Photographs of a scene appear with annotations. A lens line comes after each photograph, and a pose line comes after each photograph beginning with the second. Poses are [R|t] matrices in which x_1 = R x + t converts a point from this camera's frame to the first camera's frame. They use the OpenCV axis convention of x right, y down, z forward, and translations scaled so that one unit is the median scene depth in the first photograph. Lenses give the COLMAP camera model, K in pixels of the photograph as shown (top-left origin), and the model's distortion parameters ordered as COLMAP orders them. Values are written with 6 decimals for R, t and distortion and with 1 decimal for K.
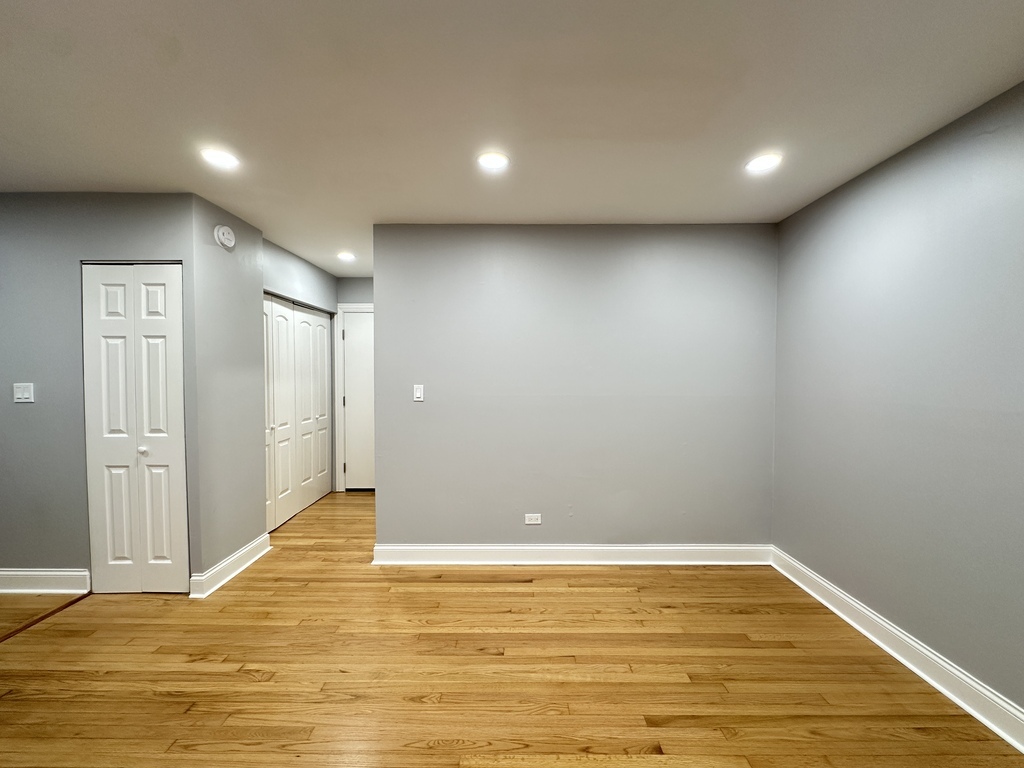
lens RADIAL K [[408.8, 0, 512.0], [0, 408.8, 383.0], [0, 0, 1]] dist [-0.003979, 0.001195]
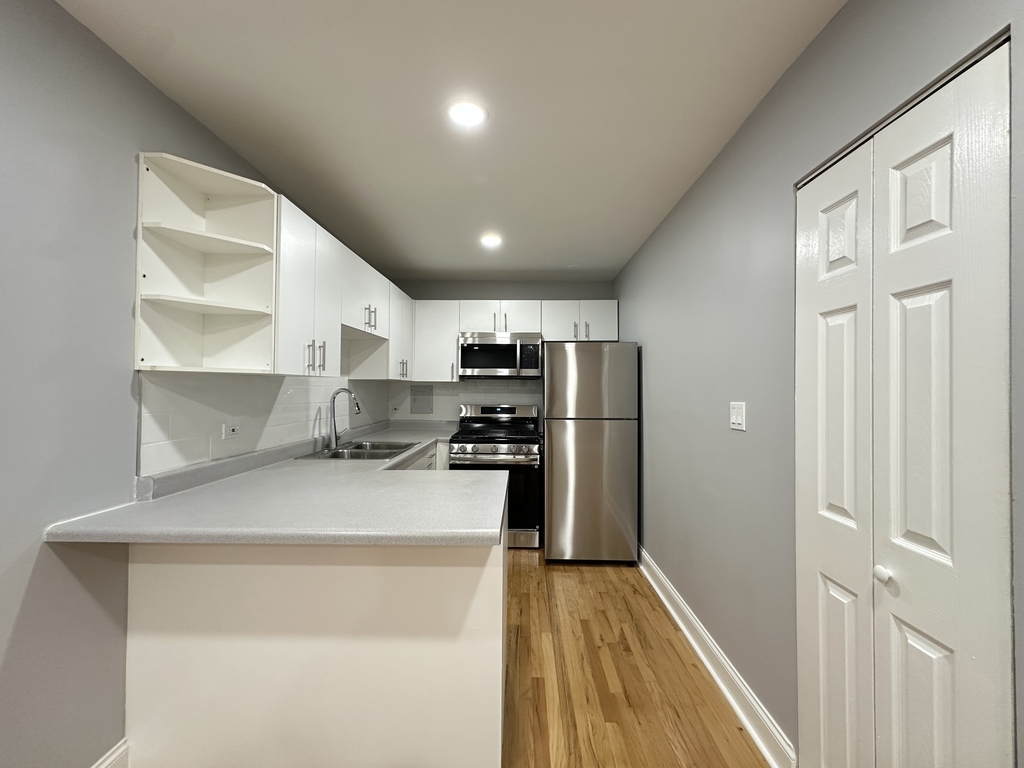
lens RADIAL K [[408.8, 0, 518.6], [0, 408.8, 383.2], [0, 0, 1]] dist [-0.003979, 0.001195]
pose [[-0.002480, -0.014056, -0.999898, -0.495598], [-0.033255, 0.999349, -0.013965, -0.008793], [0.999444, 0.033217, -0.002946, 0.628085]]
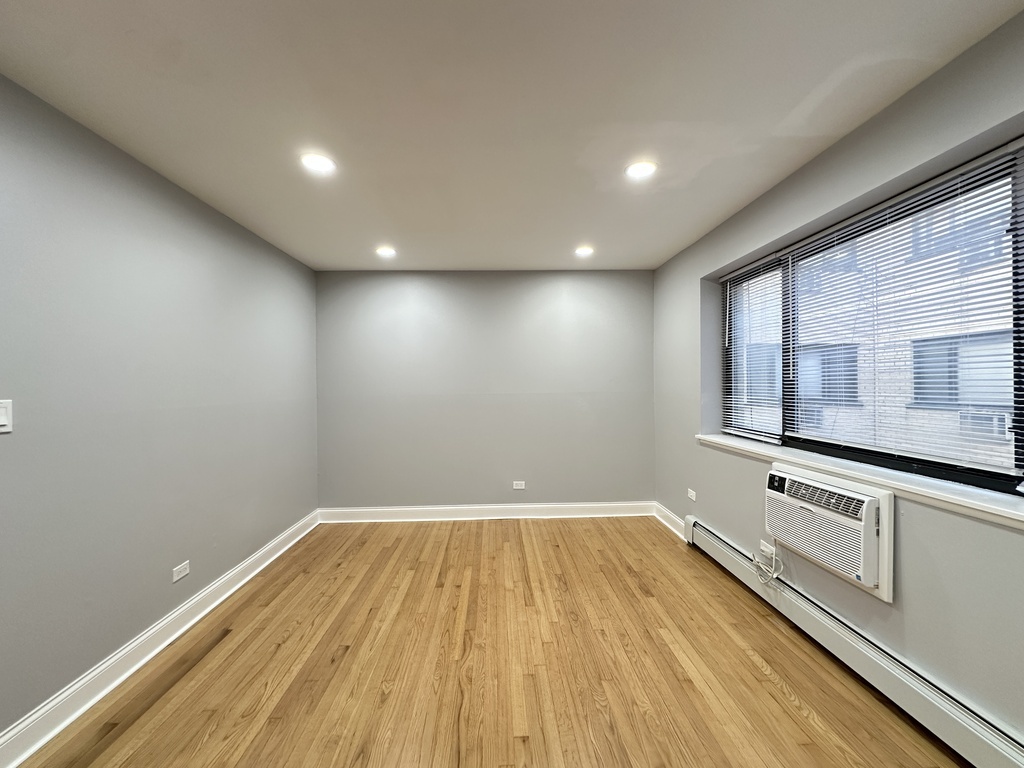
lens RADIAL K [[408.8, 0, 511.1], [0, 408.8, 382.7], [0, 0, 1]] dist [-0.003979, 0.001195]
pose [[-0.045116, 0.002324, 0.998979, -0.874436], [0.034099, 0.999418, -0.000785, 0.006008], [-0.998400, 0.034029, -0.045169, 0.491861]]
